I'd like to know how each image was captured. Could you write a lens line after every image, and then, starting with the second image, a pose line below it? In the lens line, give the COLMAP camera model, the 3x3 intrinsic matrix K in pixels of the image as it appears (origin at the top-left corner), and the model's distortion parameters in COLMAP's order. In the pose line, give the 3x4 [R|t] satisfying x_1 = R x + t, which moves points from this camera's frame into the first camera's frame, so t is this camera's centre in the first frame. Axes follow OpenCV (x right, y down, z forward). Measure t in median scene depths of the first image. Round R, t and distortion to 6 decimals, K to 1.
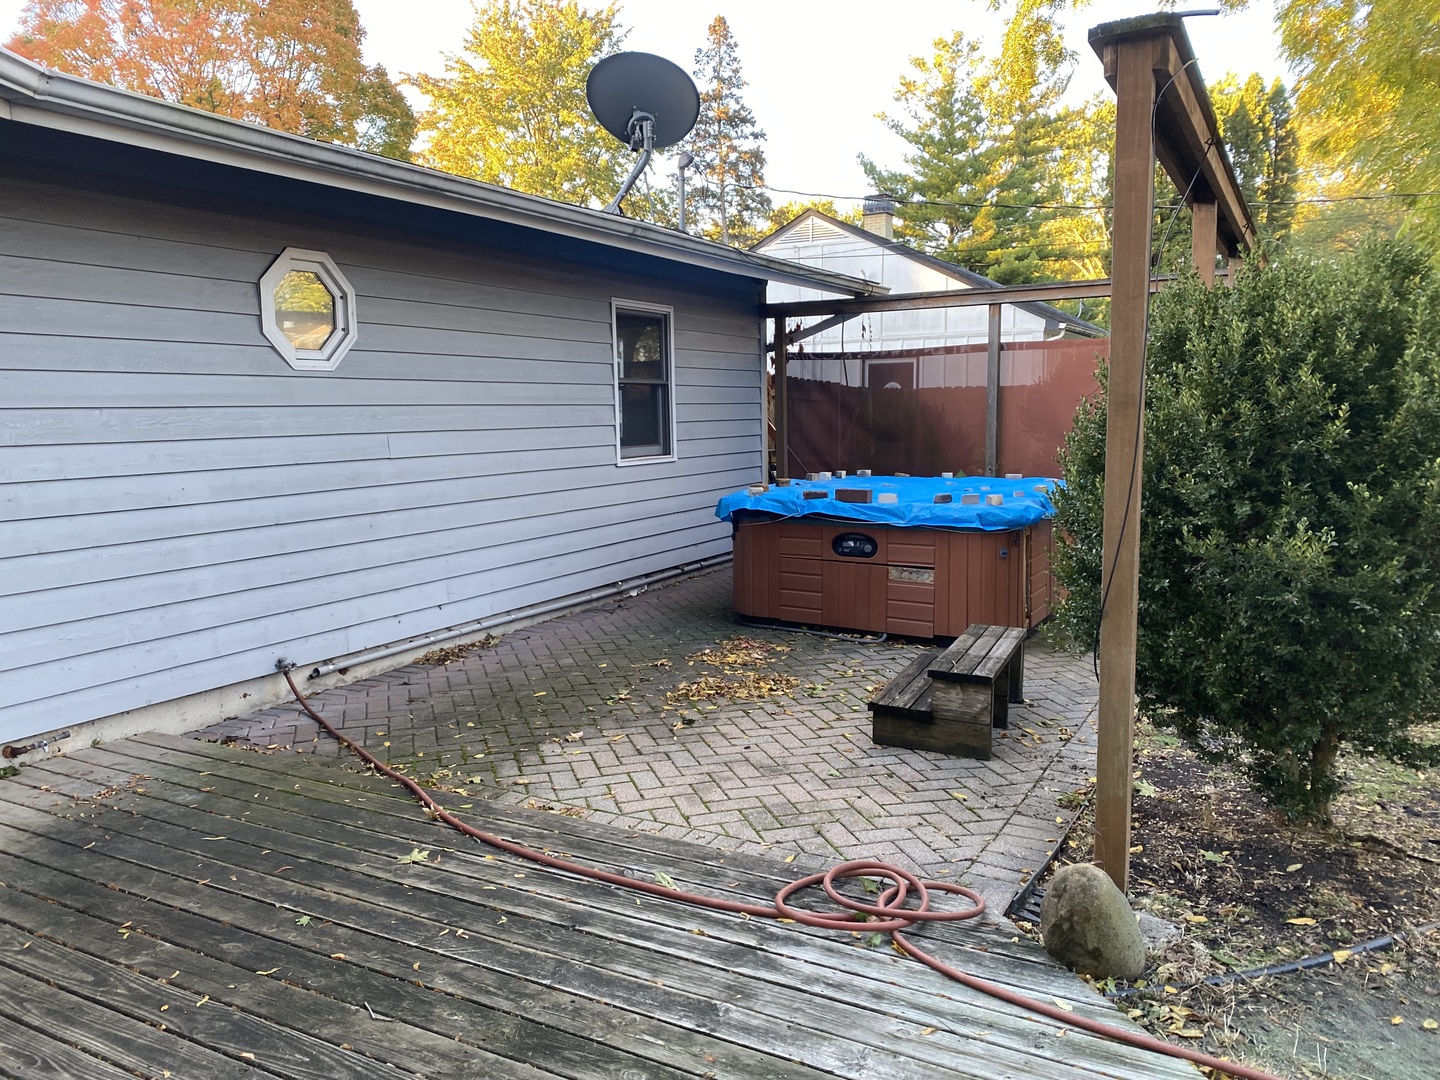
lens RADIAL K [[1094.4, 0, 704.8], [0, 1094.4, 548.7], [0, 0, 1]] dist [0.032565, -0.021376]
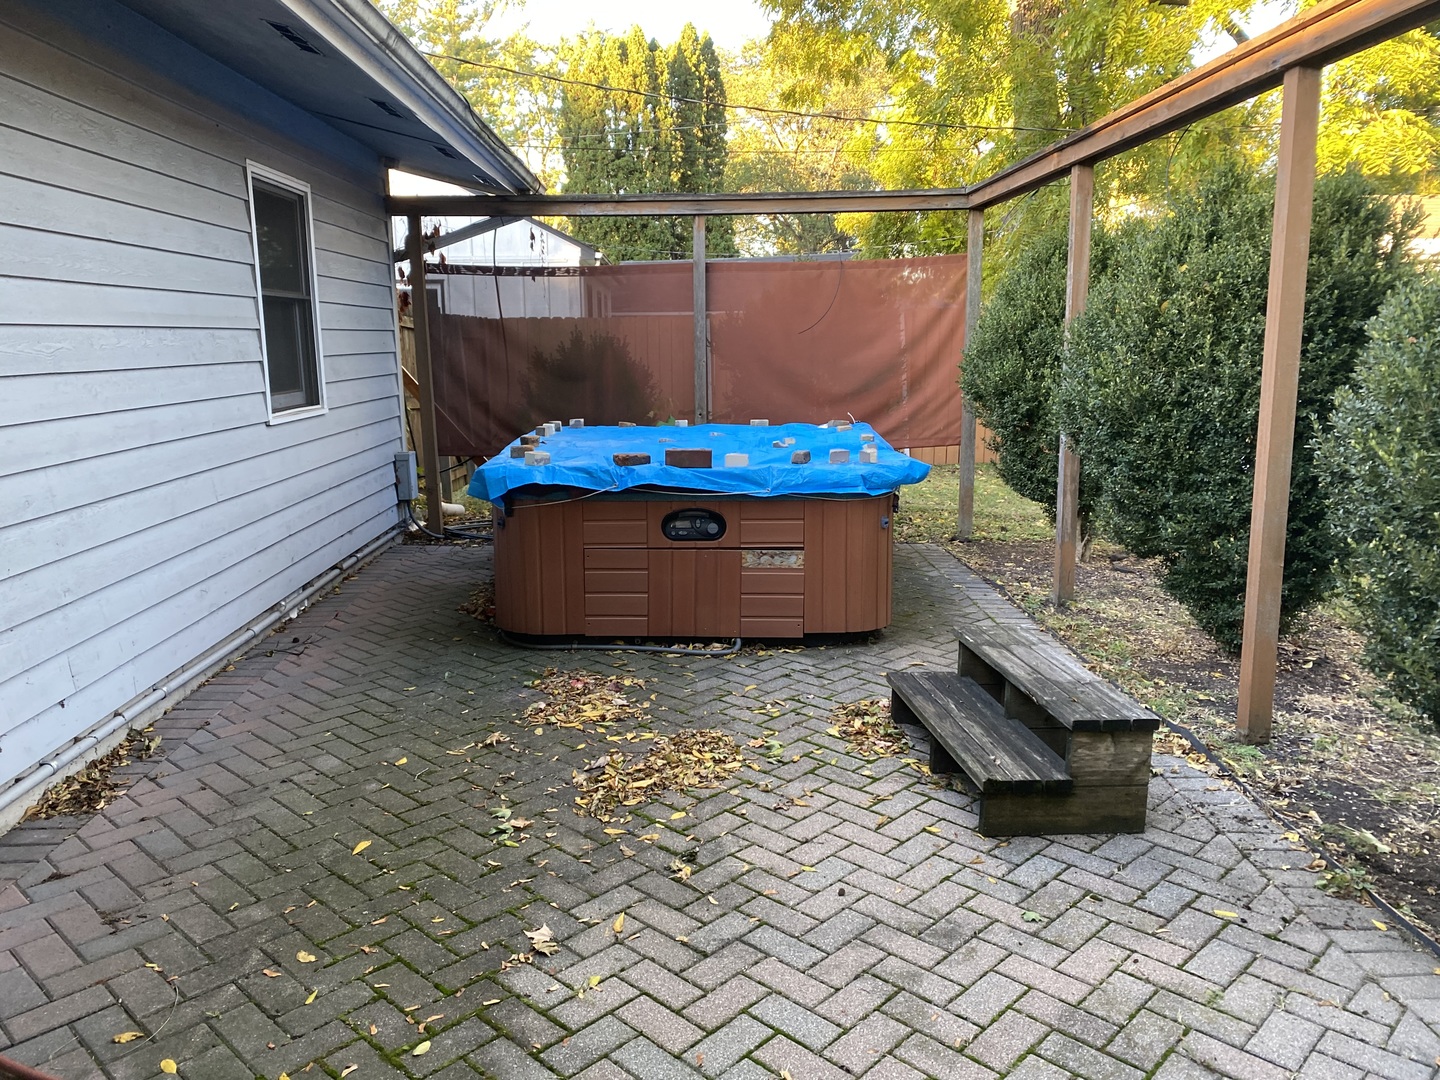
lens RADIAL K [[1094.4, 0, 712.7], [0, 1094.4, 528.4], [0, 0, 1]] dist [0.032565, -0.021376]
pose [[0.859640, -0.081027, 0.504434, -0.312418], [0.060515, 0.996542, 0.056946, -0.059046], [-0.507303, -0.018427, 0.861571, 0.506073]]
